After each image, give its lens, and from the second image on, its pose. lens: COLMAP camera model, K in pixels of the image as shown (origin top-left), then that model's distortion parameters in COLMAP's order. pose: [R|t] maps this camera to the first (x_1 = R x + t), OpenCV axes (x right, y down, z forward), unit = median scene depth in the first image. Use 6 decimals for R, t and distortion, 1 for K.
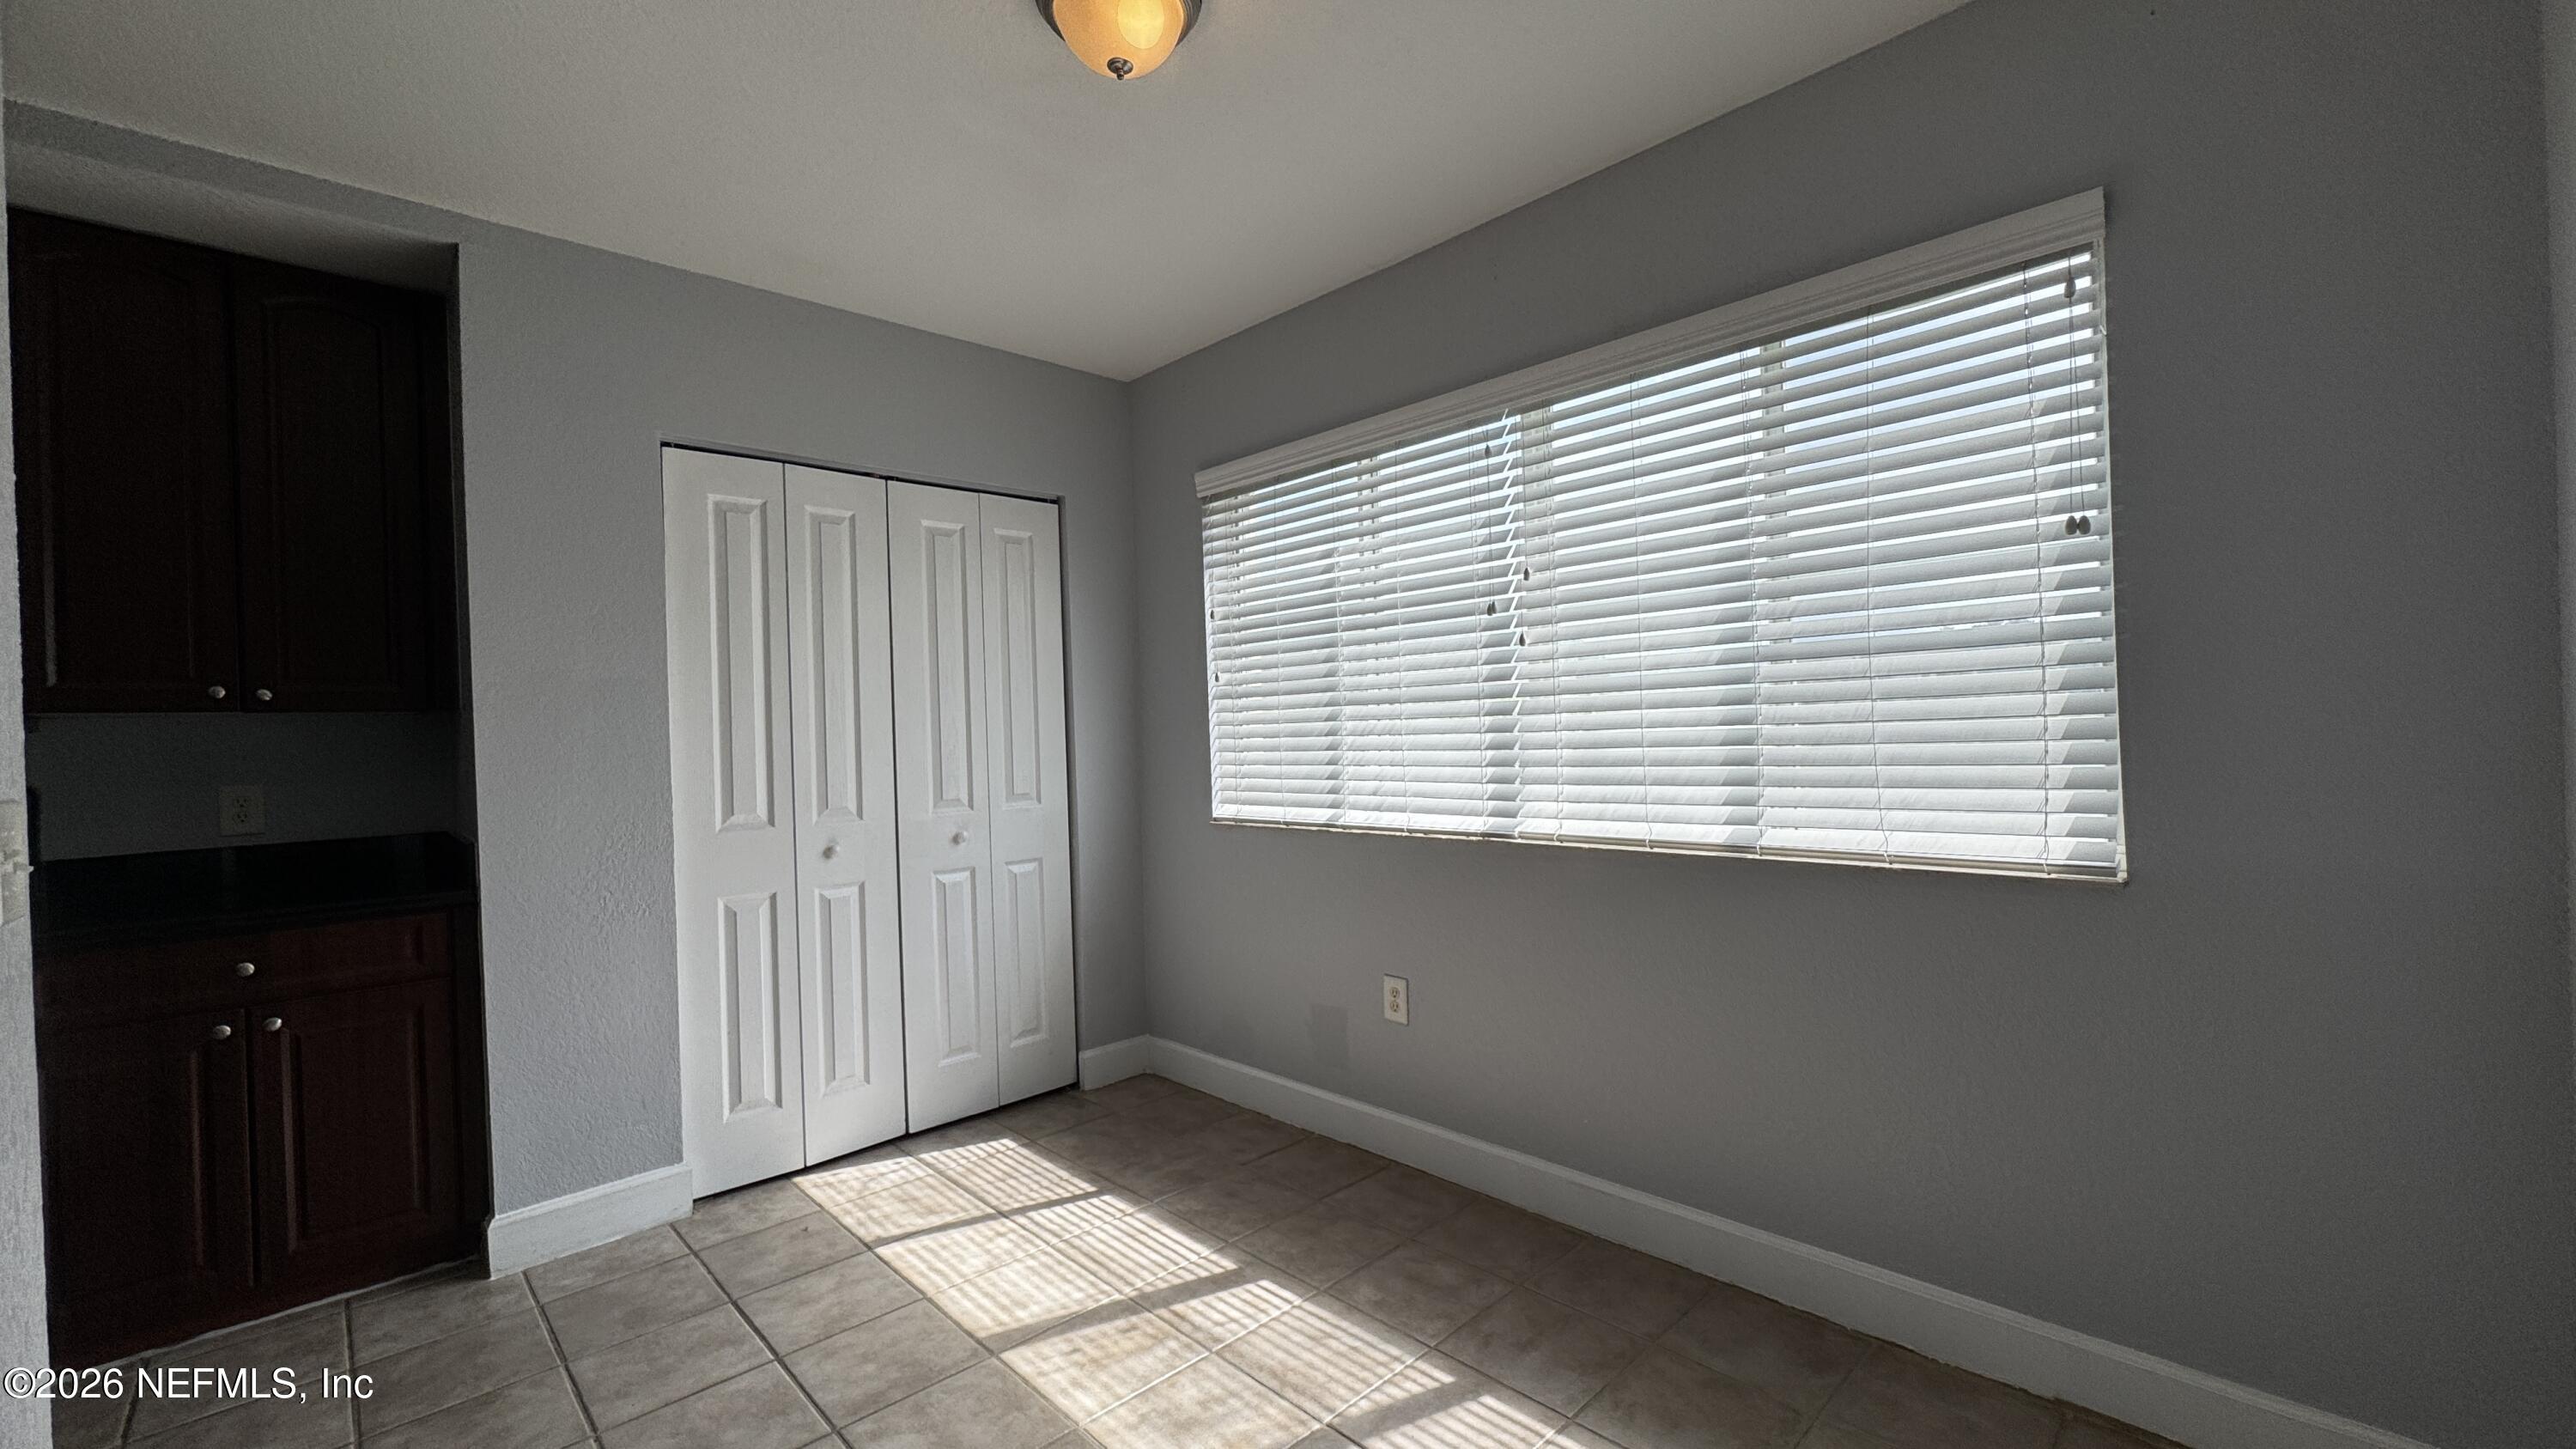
lens RADIAL K [[1031.9, 0, 1284.3], [0, 1031.9, 730.5], [0, 0, 1]] dist [-0.002322, -0.000180]
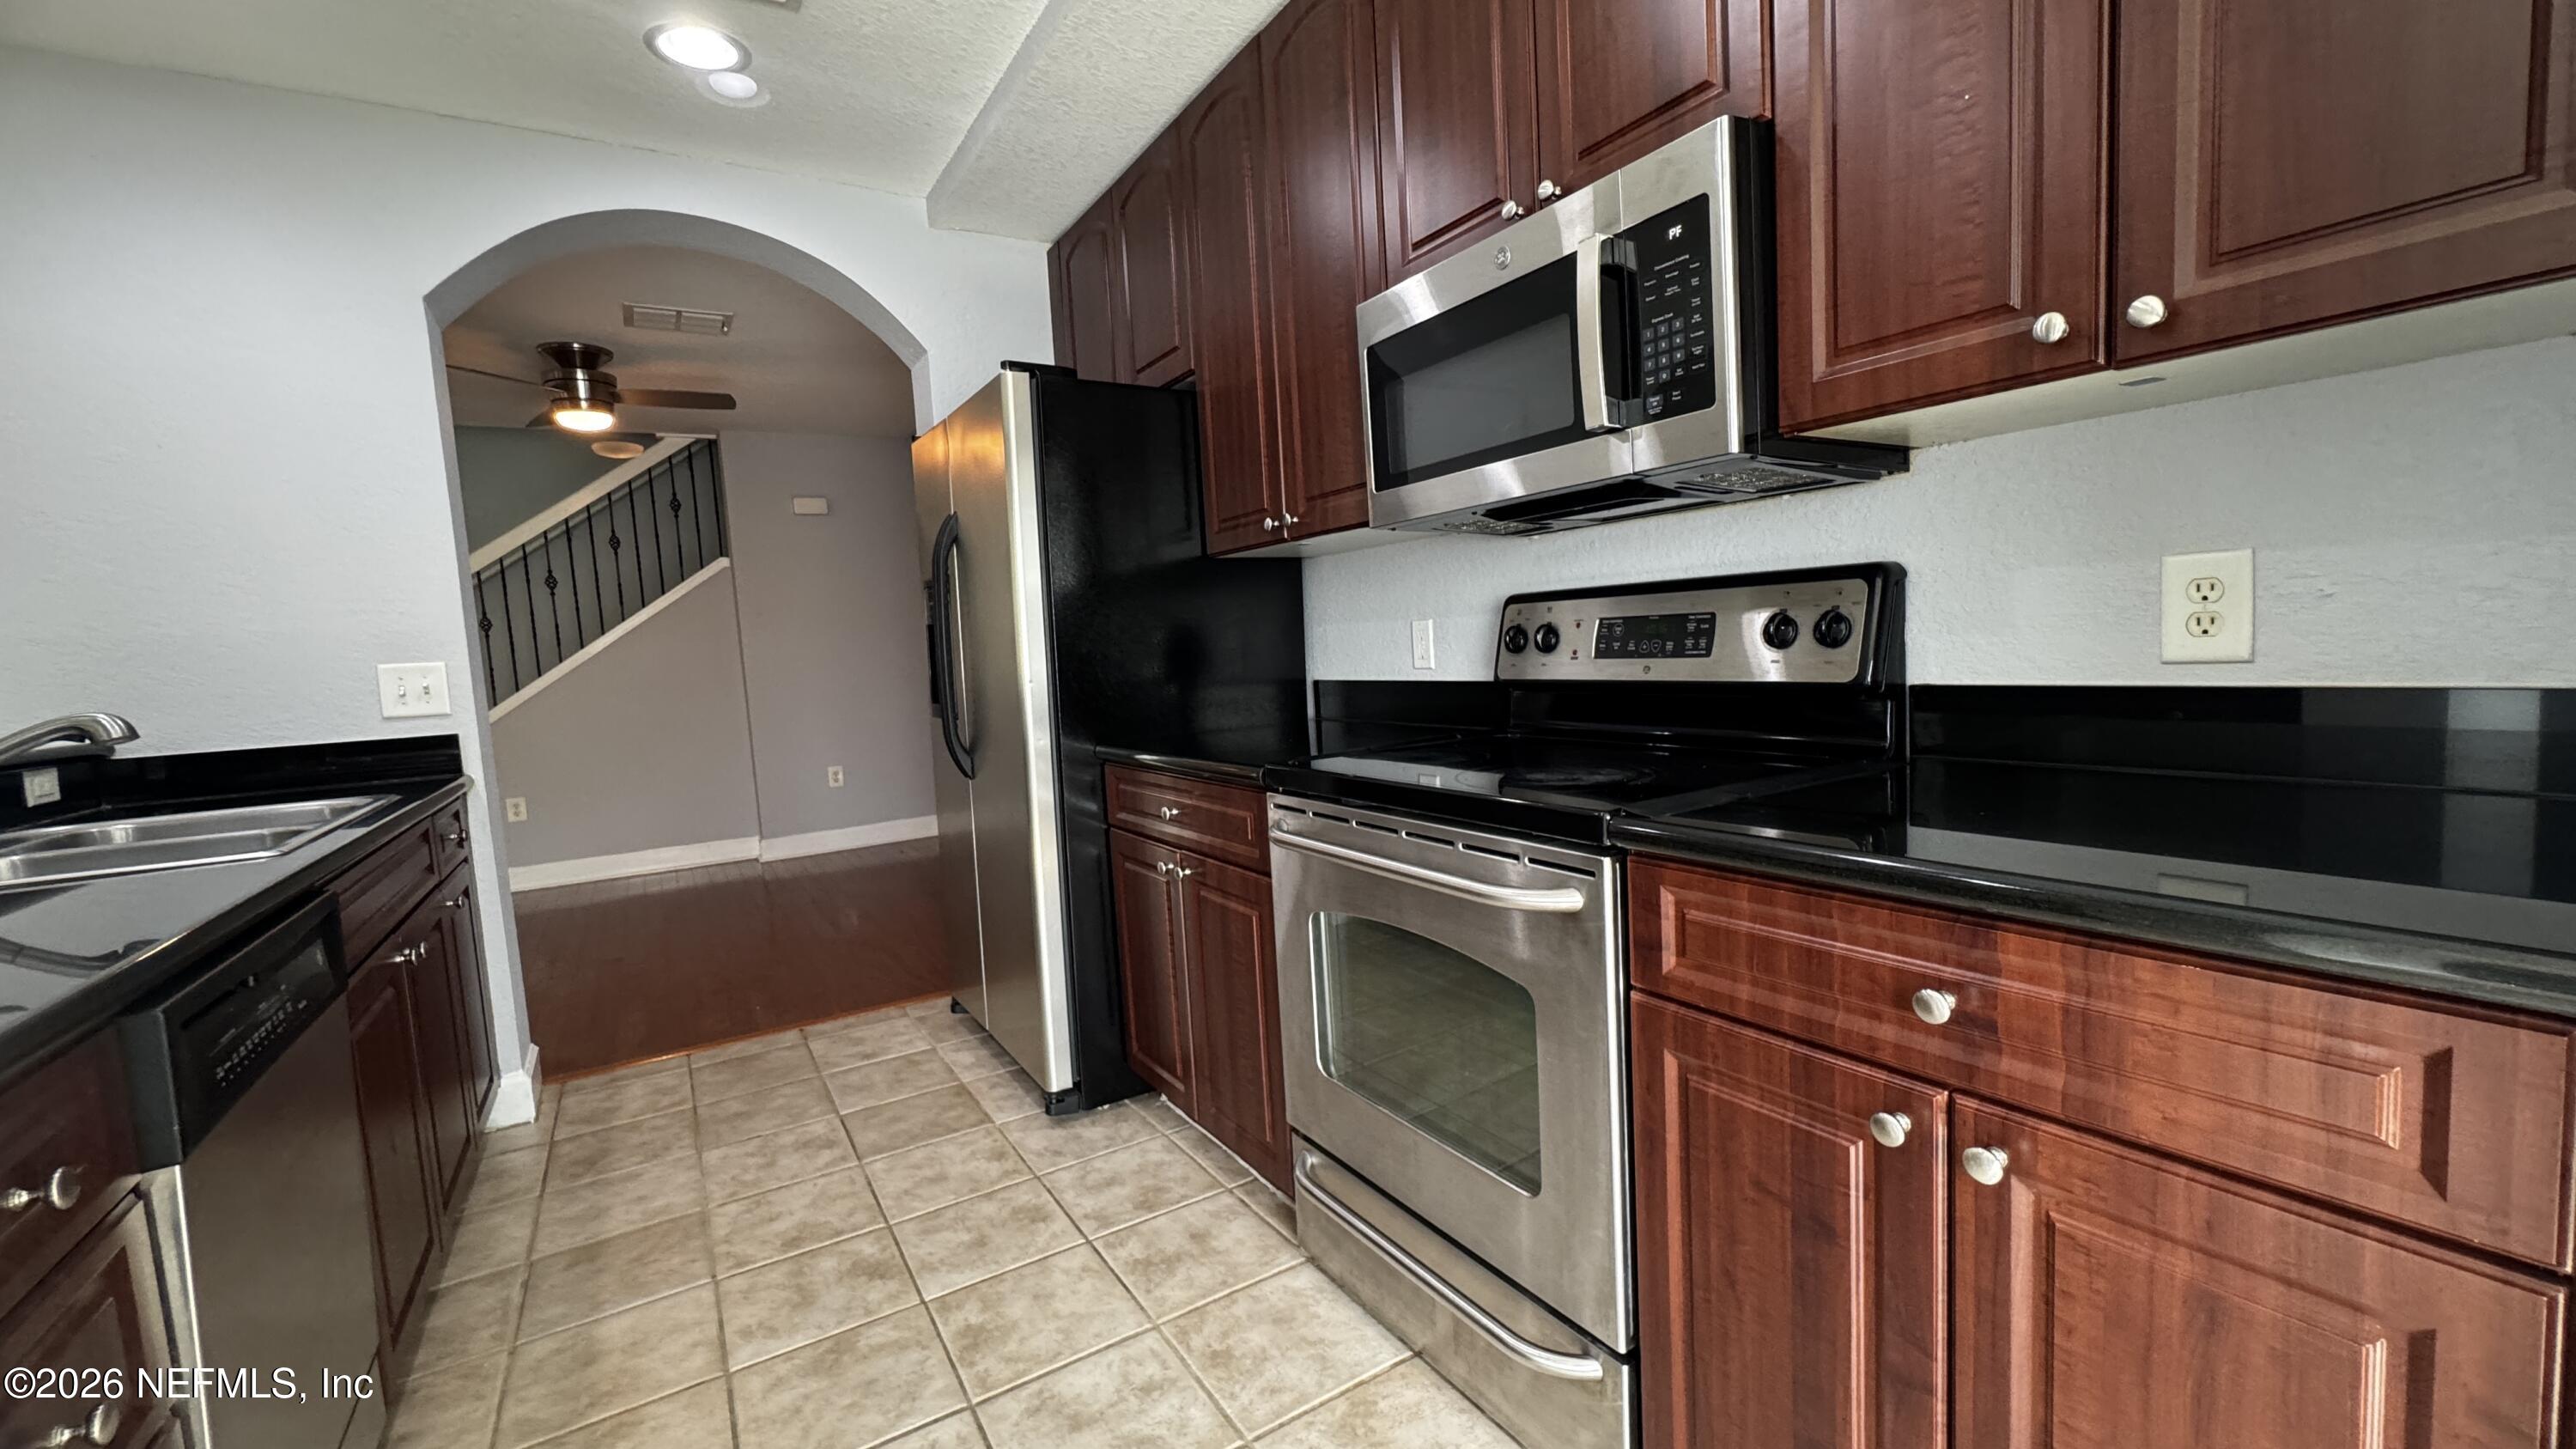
lens RADIAL K [[1031.9, 0, 1291.7], [0, 1031.9, 722.2], [0, 0, 1]] dist [-0.002322, -0.000180]
pose [[-0.199529, 0.122961, -0.972146, -0.432676], [0.058564, 0.991819, 0.113429, 0.047247], [0.978140, -0.034300, -0.205098, 0.624958]]
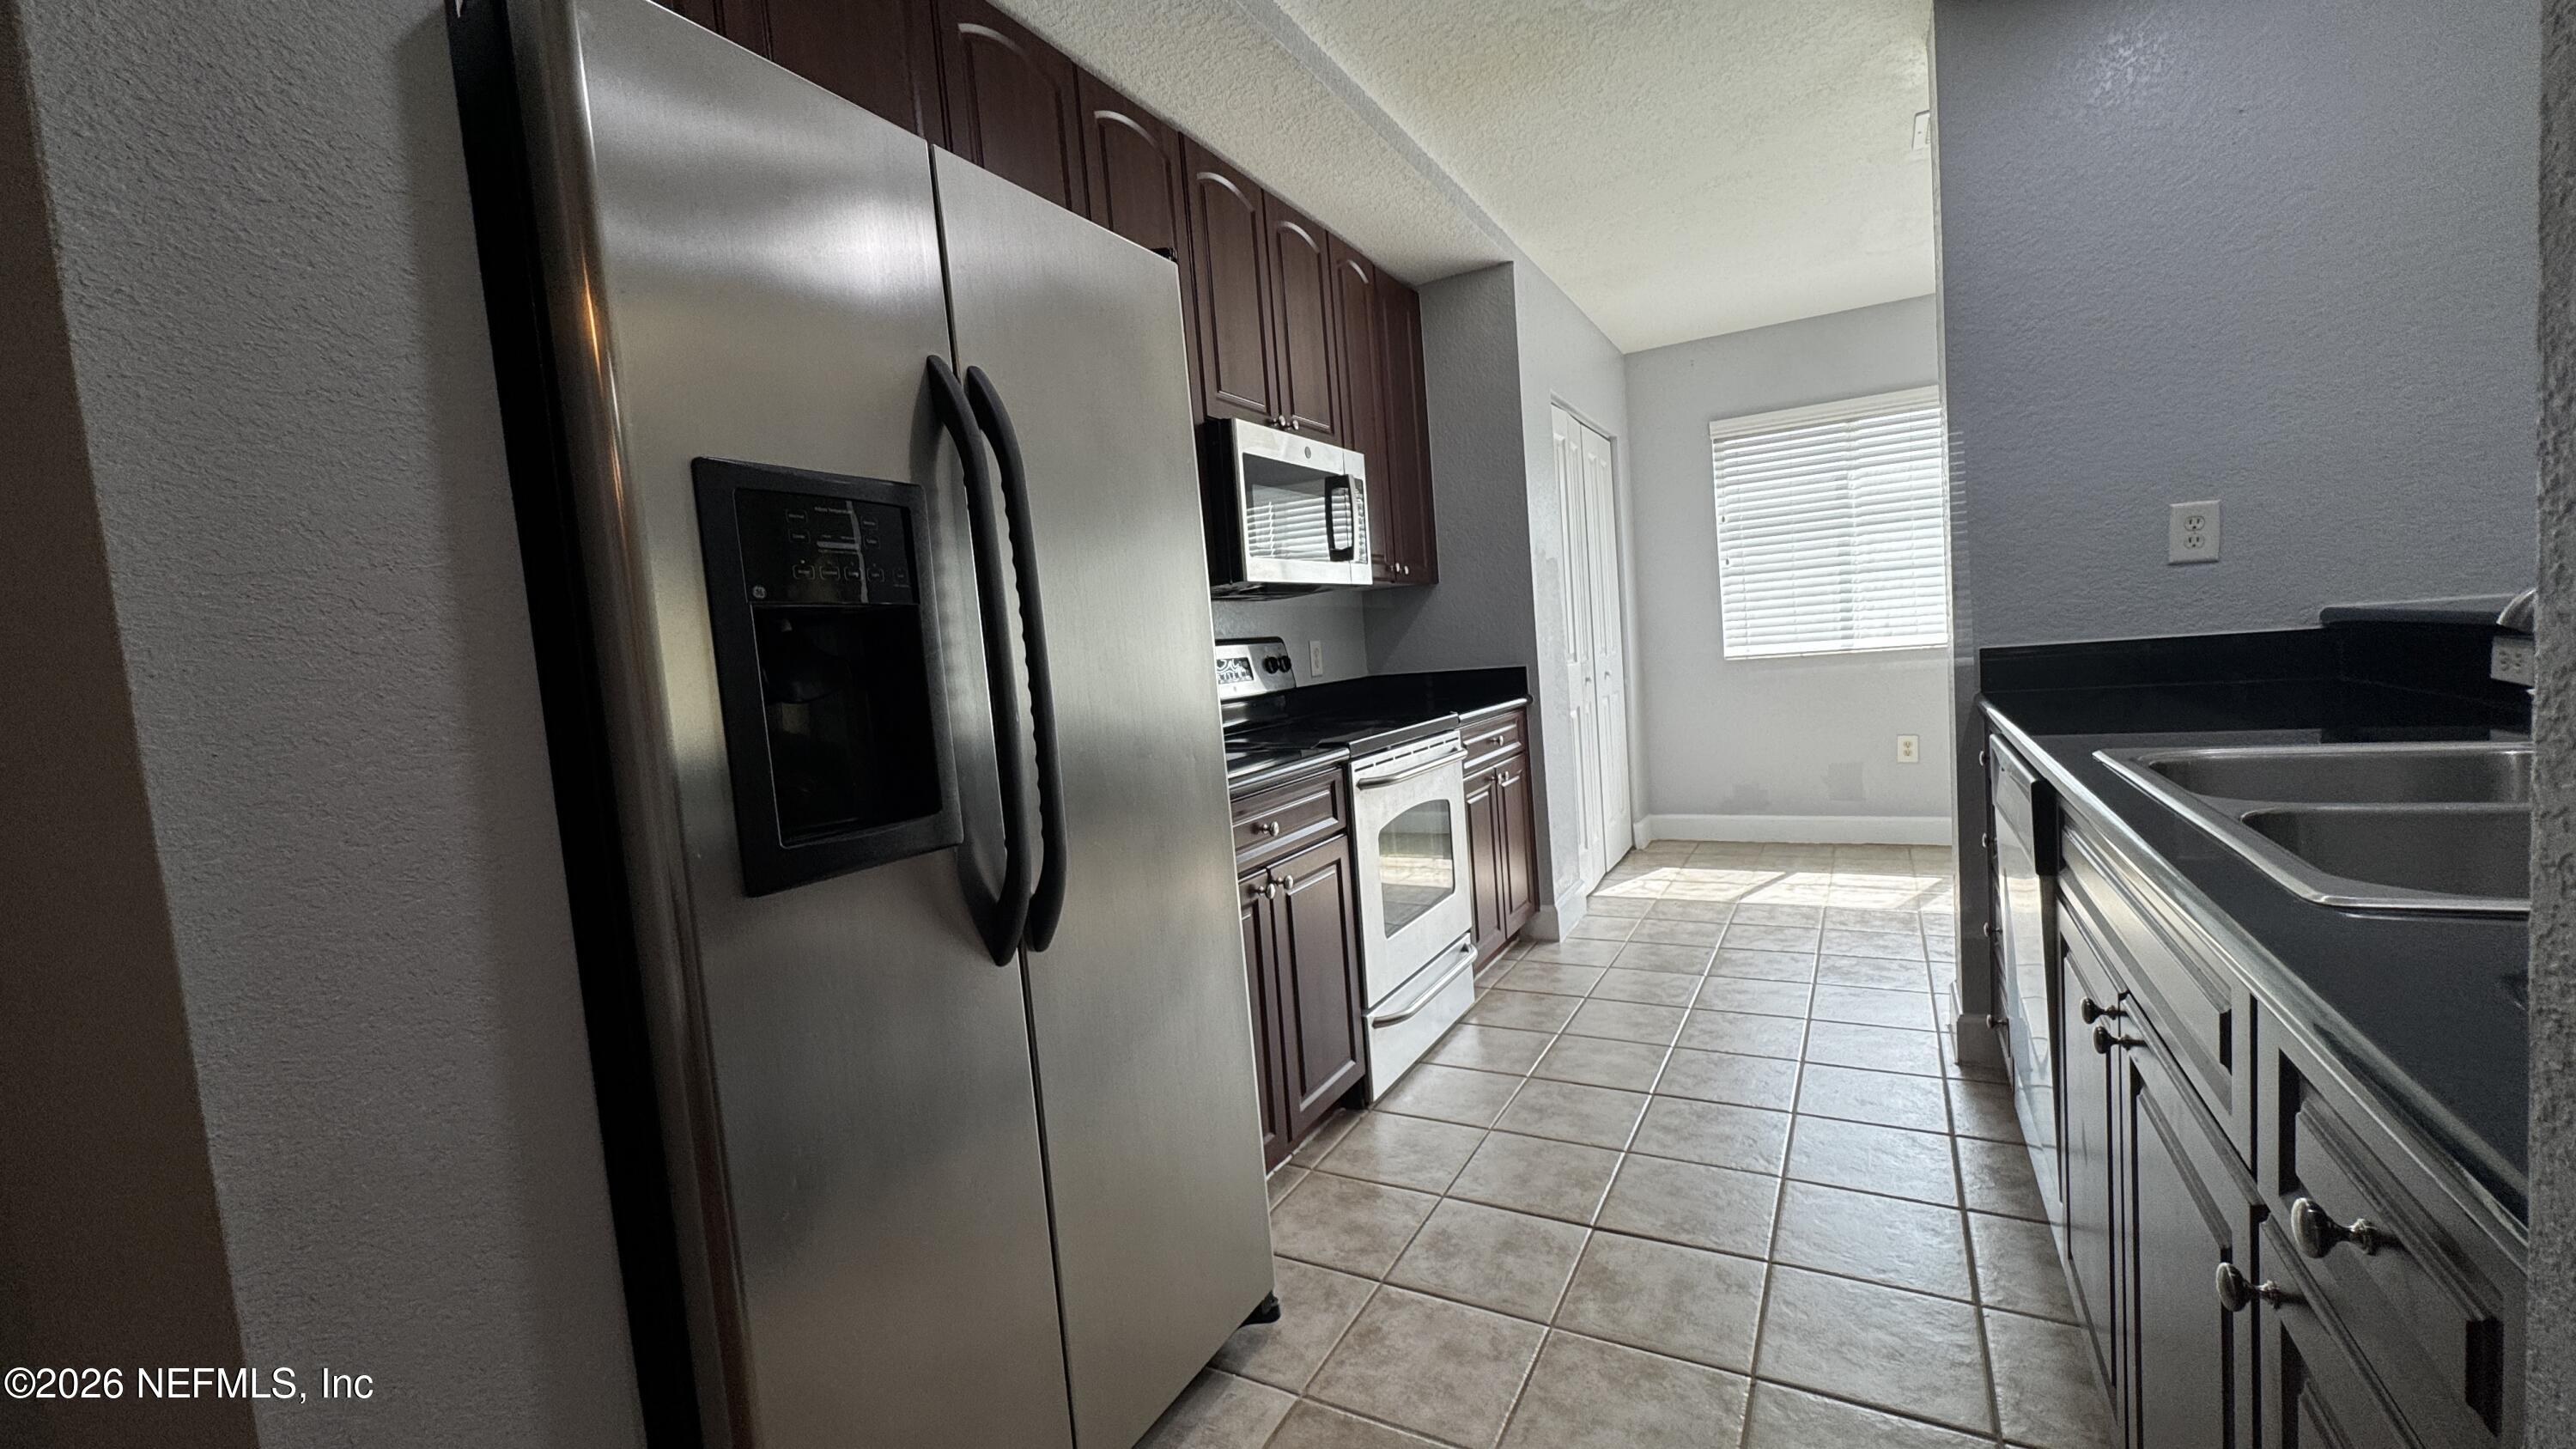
lens RADIAL K [[1031.9, 0, 1299.6], [0, 1031.9, 730.2], [0, 0, 1]] dist [-0.002322, -0.000180]
pose [[0.954619, -0.061773, 0.291353, -1.306117], [0.043579, 0.996697, 0.068533, 0.073598], [-0.294624, -0.052726, 0.954158, -0.296829]]
